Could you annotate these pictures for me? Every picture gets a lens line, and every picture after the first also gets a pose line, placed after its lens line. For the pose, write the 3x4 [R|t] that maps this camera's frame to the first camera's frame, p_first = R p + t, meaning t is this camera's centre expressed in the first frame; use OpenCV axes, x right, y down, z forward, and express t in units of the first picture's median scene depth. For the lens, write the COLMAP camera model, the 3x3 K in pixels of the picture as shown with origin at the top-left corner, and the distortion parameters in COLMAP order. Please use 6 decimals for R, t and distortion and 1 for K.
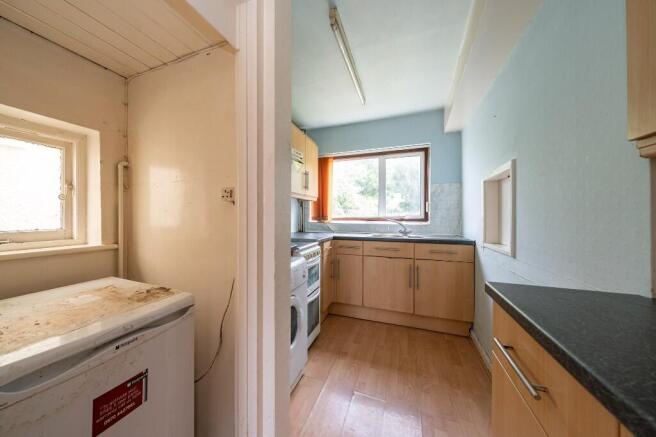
lens RADIAL K [[226.6, 0, 300.4], [0, 226.6, 215.9], [0, 0, 1]] dist [0.001721, 0.000047]
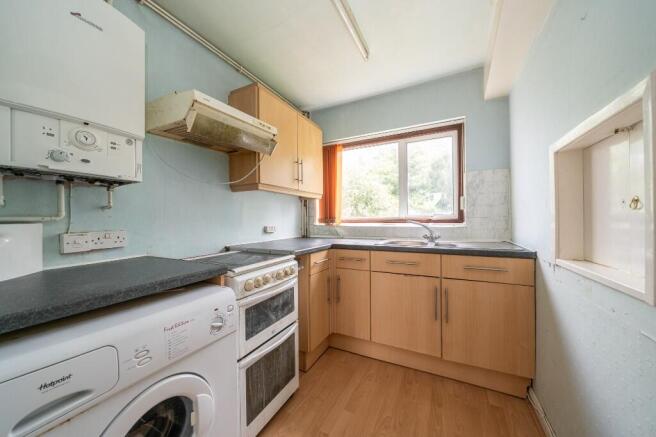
lens RADIAL K [[222.9, 0, 328.0], [0, 222.9, 218.5], [0, 0, 1]] dist [-0.002129, -0.000208]
pose [[0.998621, -0.012925, -0.050879, 0.169348], [0.012881, 0.999916, -0.001192, 0.006151], [0.050890, 0.000535, 0.998704, 0.267449]]
